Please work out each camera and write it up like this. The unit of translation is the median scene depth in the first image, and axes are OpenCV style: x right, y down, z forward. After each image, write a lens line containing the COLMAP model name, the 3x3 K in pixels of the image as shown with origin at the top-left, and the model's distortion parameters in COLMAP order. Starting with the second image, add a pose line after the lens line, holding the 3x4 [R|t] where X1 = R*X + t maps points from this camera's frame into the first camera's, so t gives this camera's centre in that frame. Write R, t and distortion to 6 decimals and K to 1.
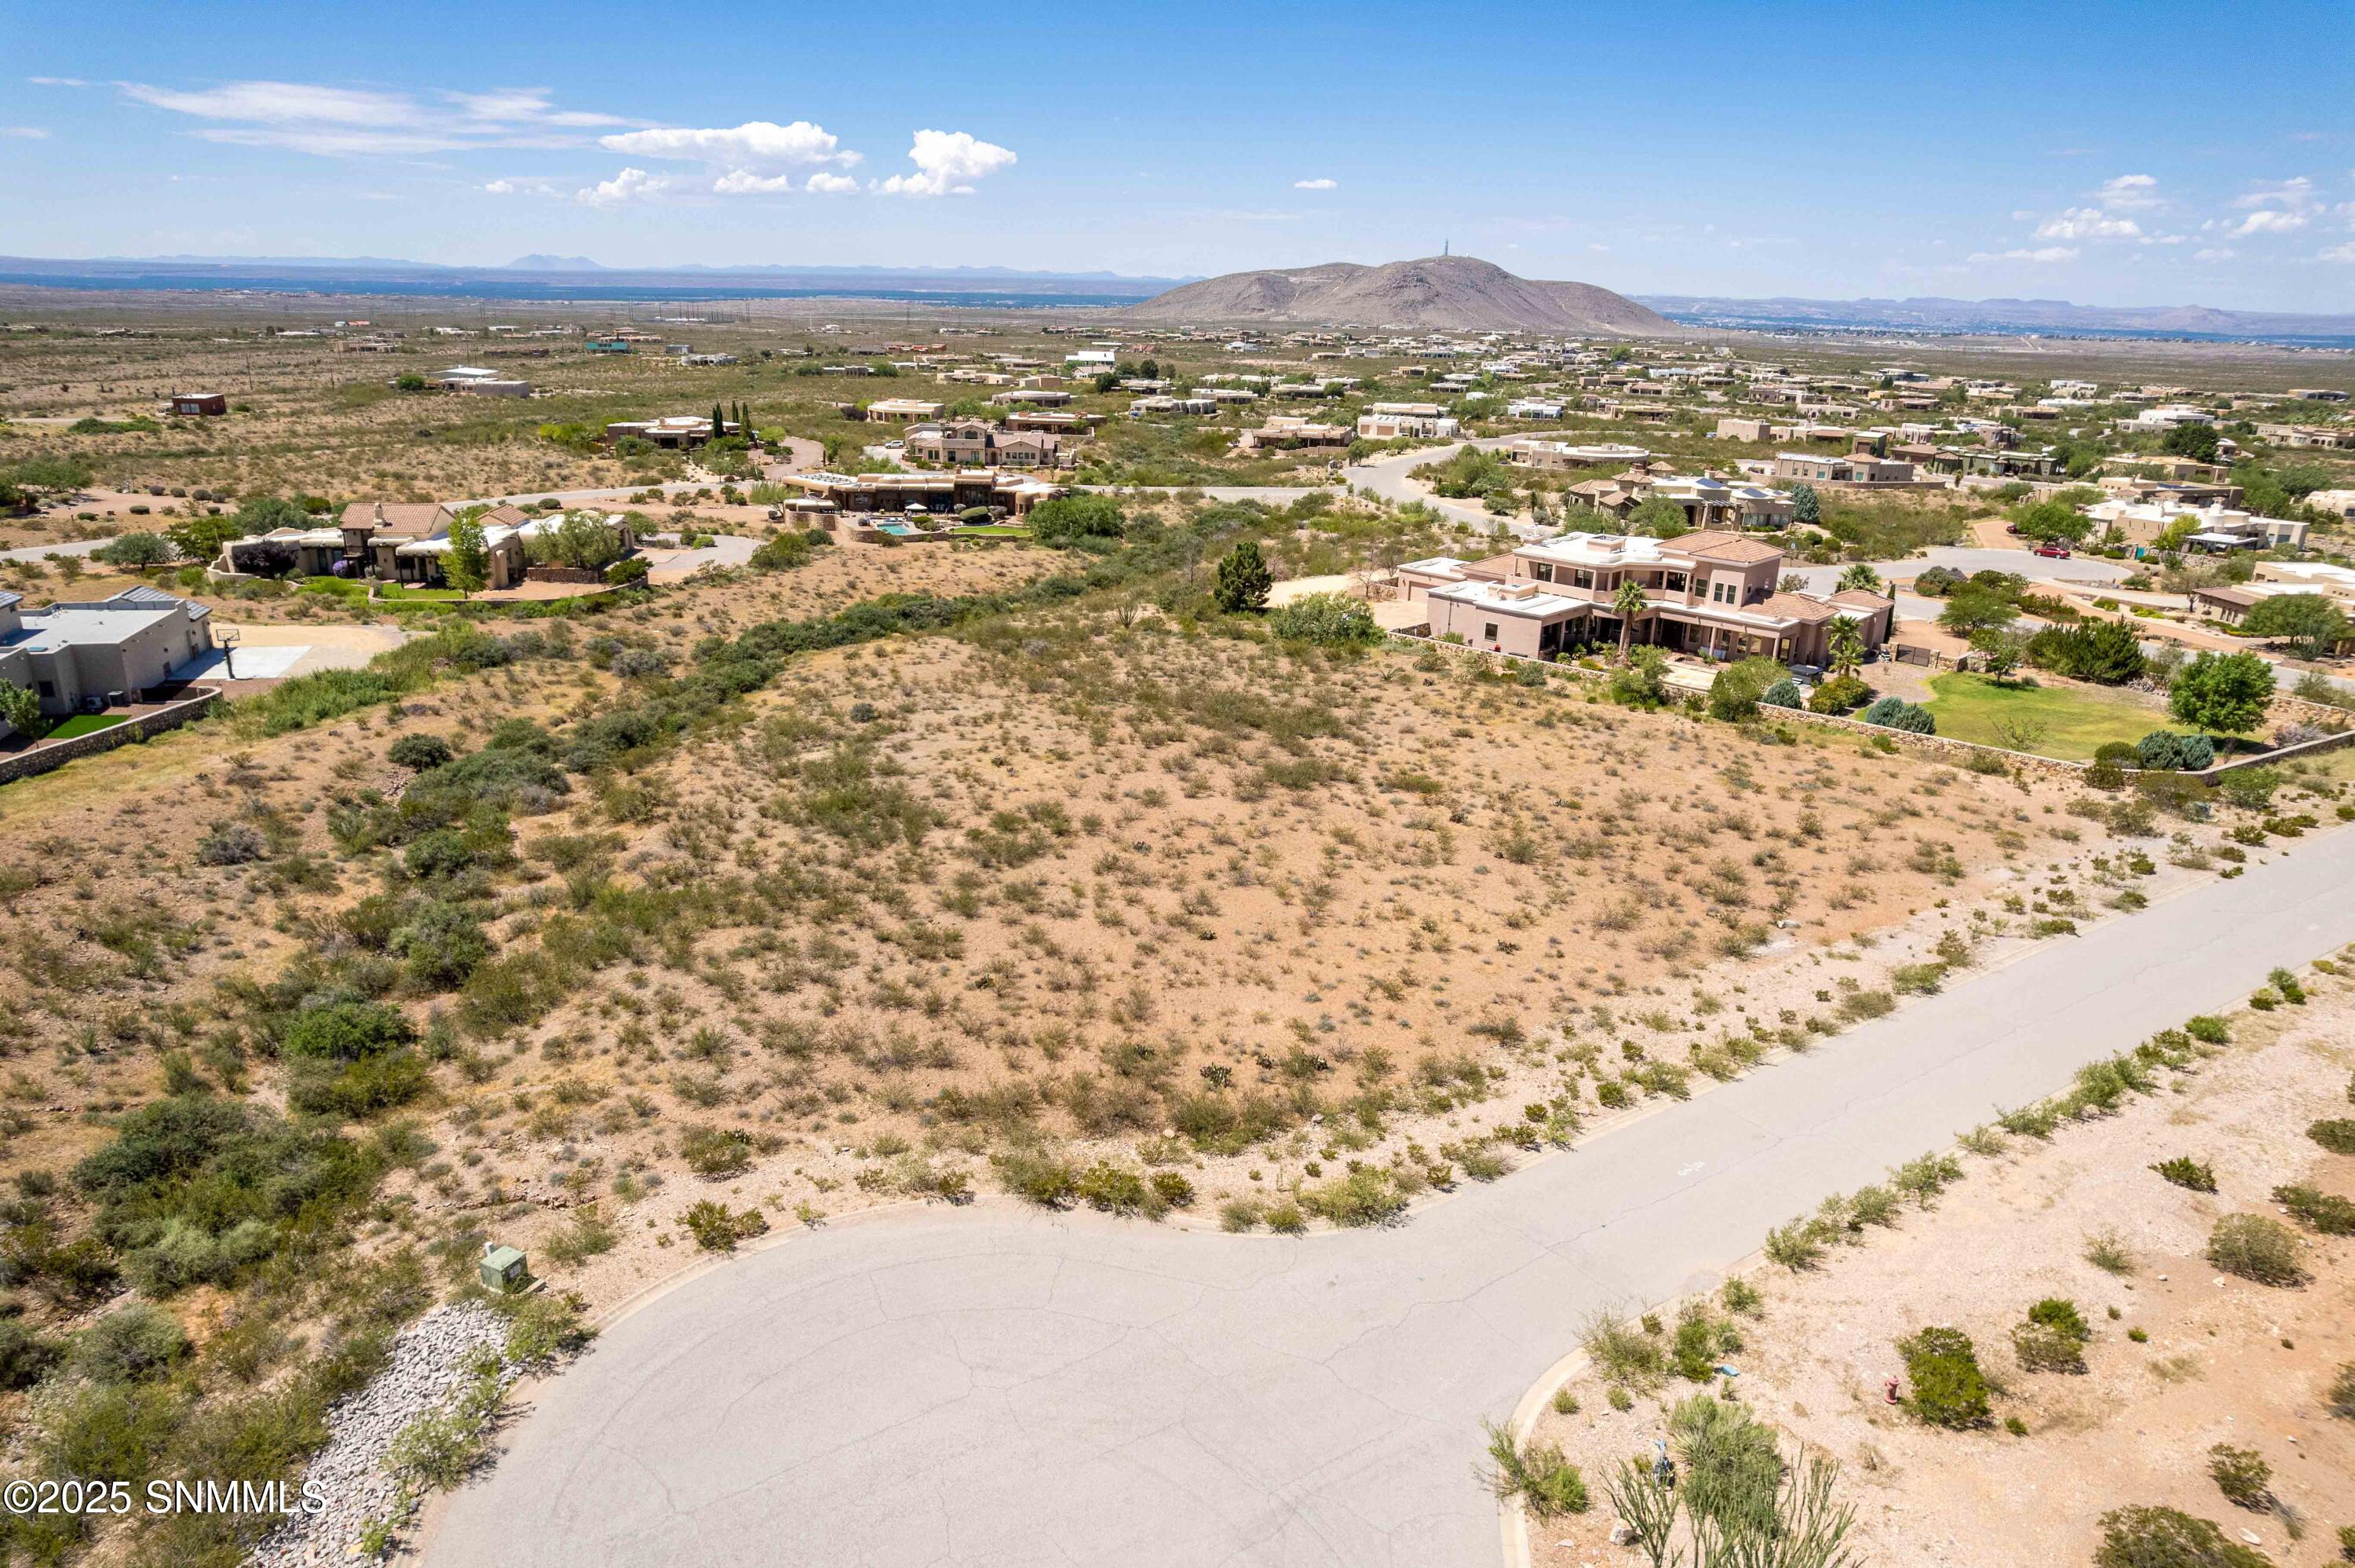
lens RADIAL K [[1507.4, 0, 1178.6], [0, 1507.4, 791.7], [0, 0, 1]] dist [-0.081778, 0.074057]
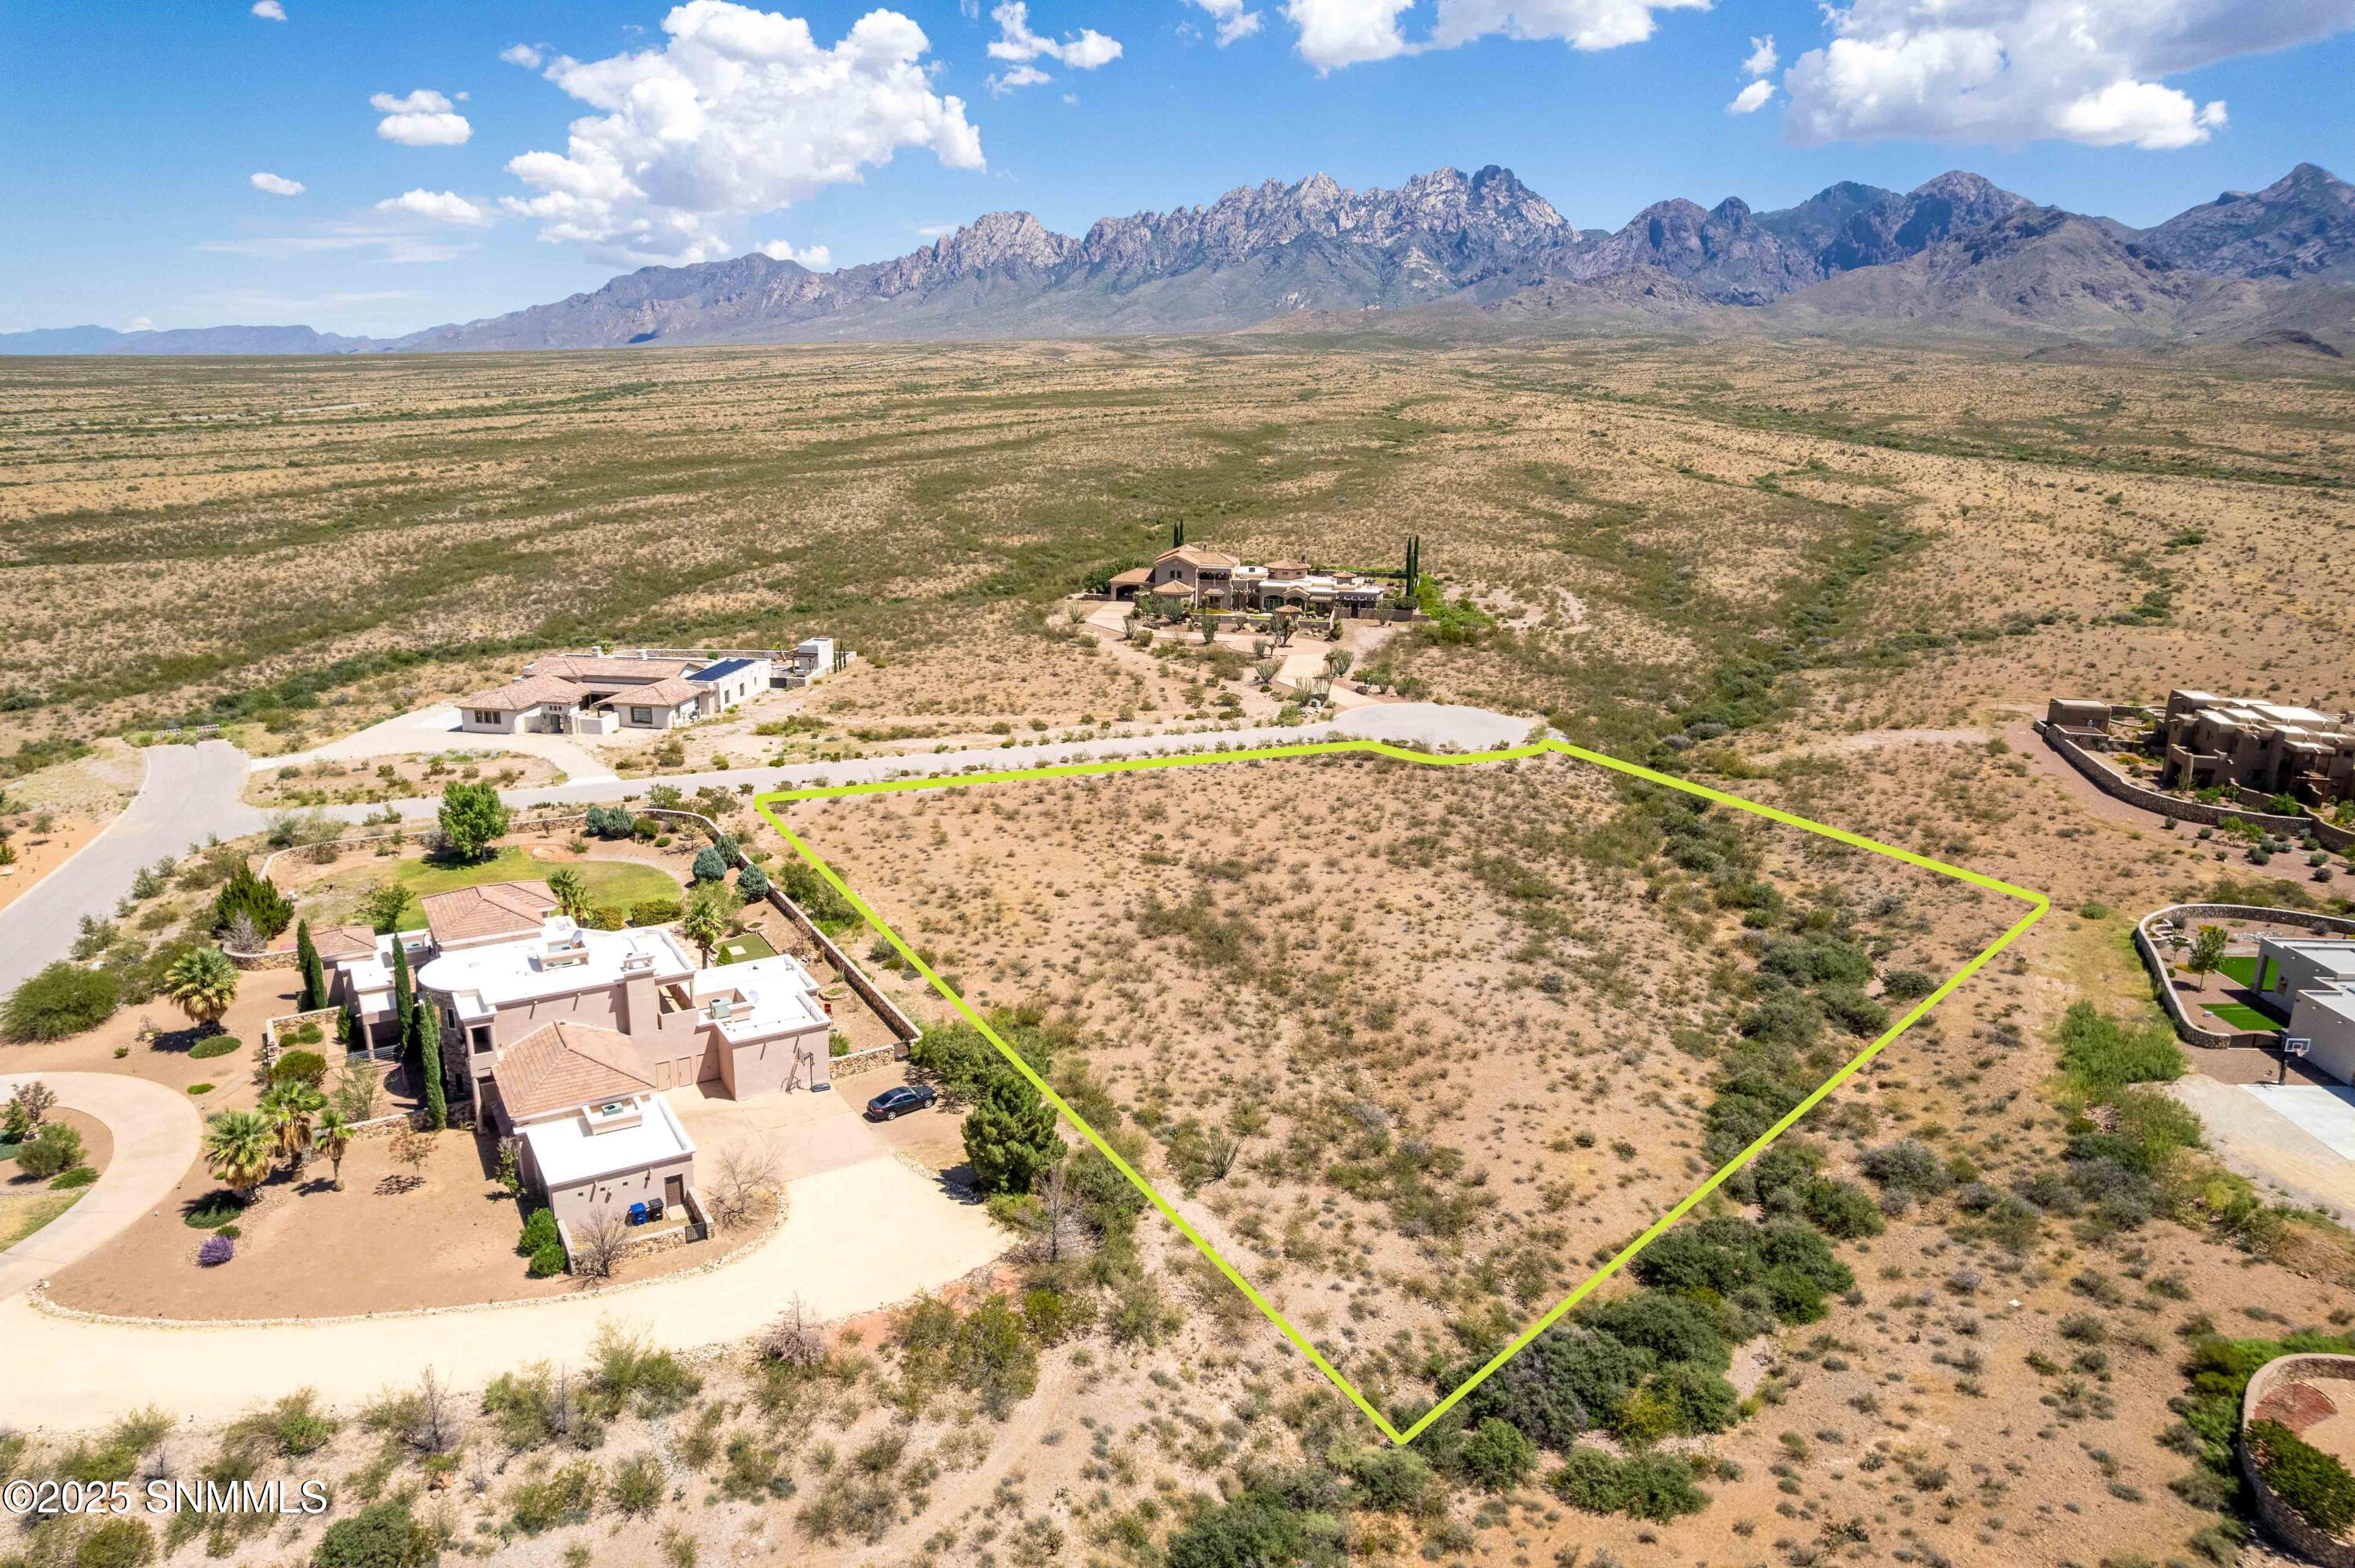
lens RADIAL K [[1507.4, 0, 1178.6], [0, 1507.4, 791.7], [0, 0, 1]] dist [-0.081778, 0.074057]
pose [[-0.961438, -0.115195, 0.249733, -0.275495], [0.047178, 0.825508, 0.562415, -1.058943], [-0.270944, 0.552509, -0.788240, 2.489796]]
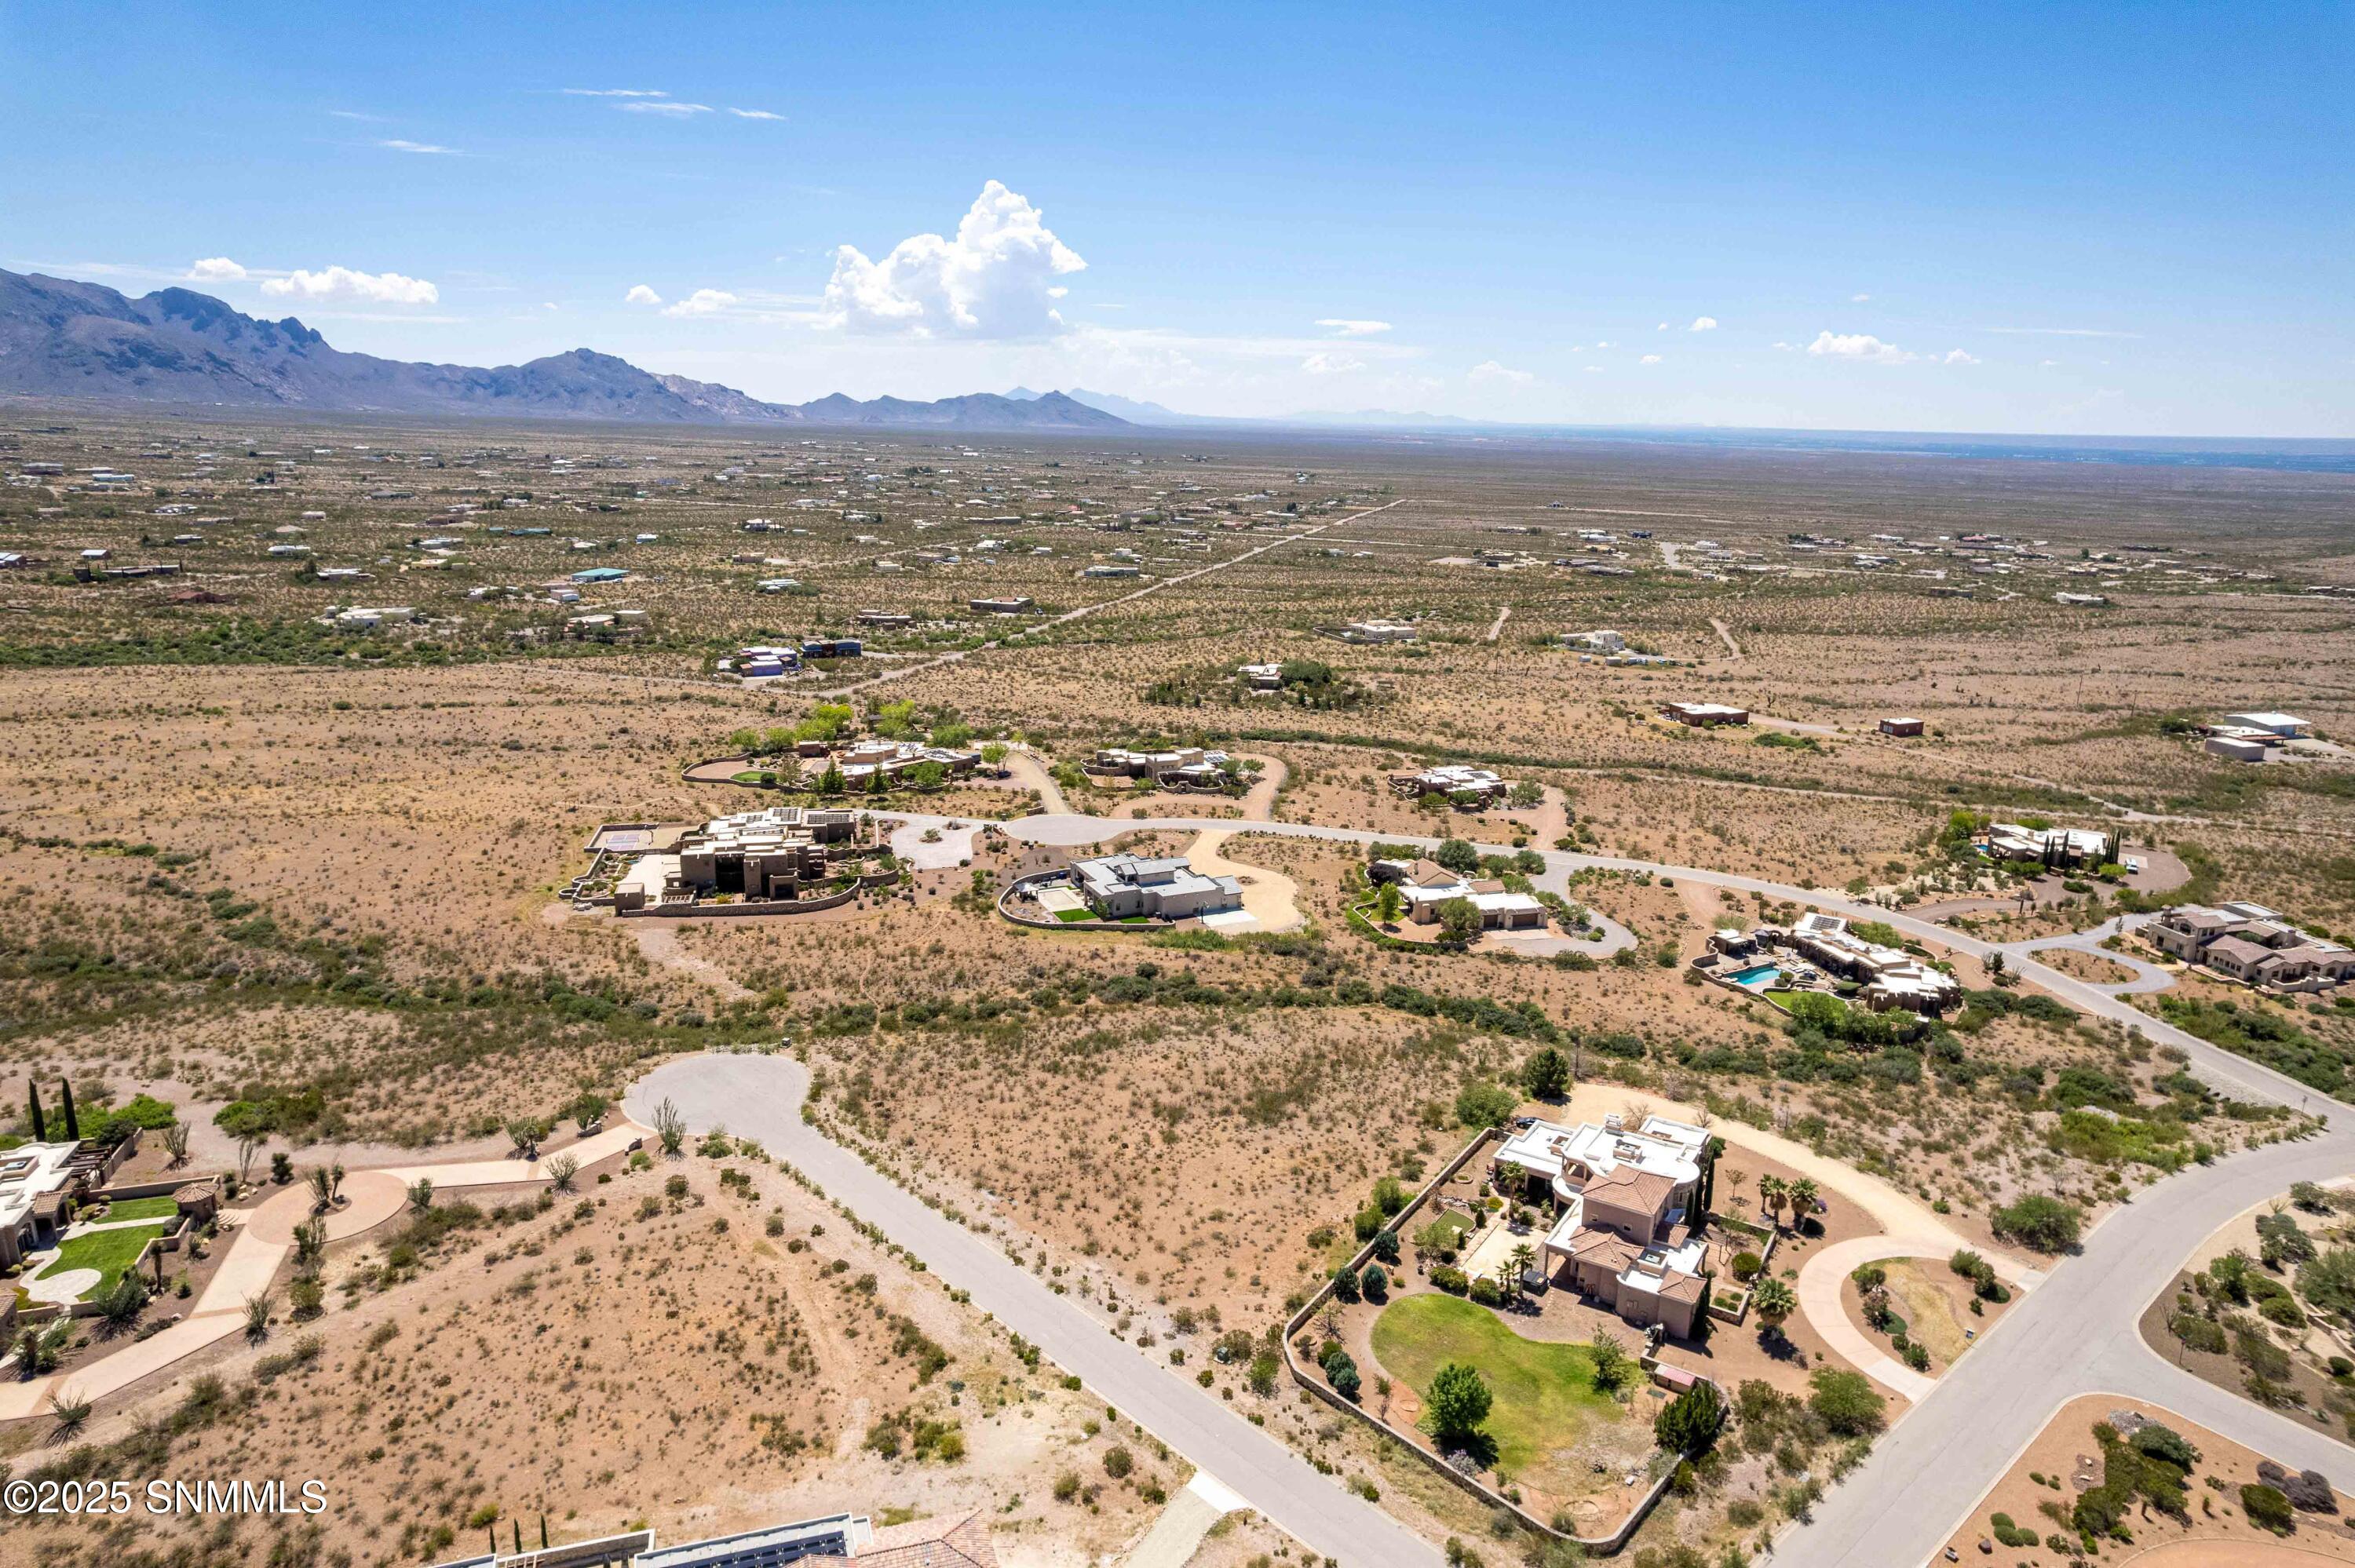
lens RADIAL K [[1507.4, 0, 1178.6], [0, 1507.4, 791.7], [0, 0, 1]] dist [-0.081778, 0.074057]
pose [[0.170725, 0.220658, -0.960293, 2.425704], [-0.327403, 0.931929, 0.155934, -0.923655], [0.929333, 0.287781, 0.231348, 0.431738]]
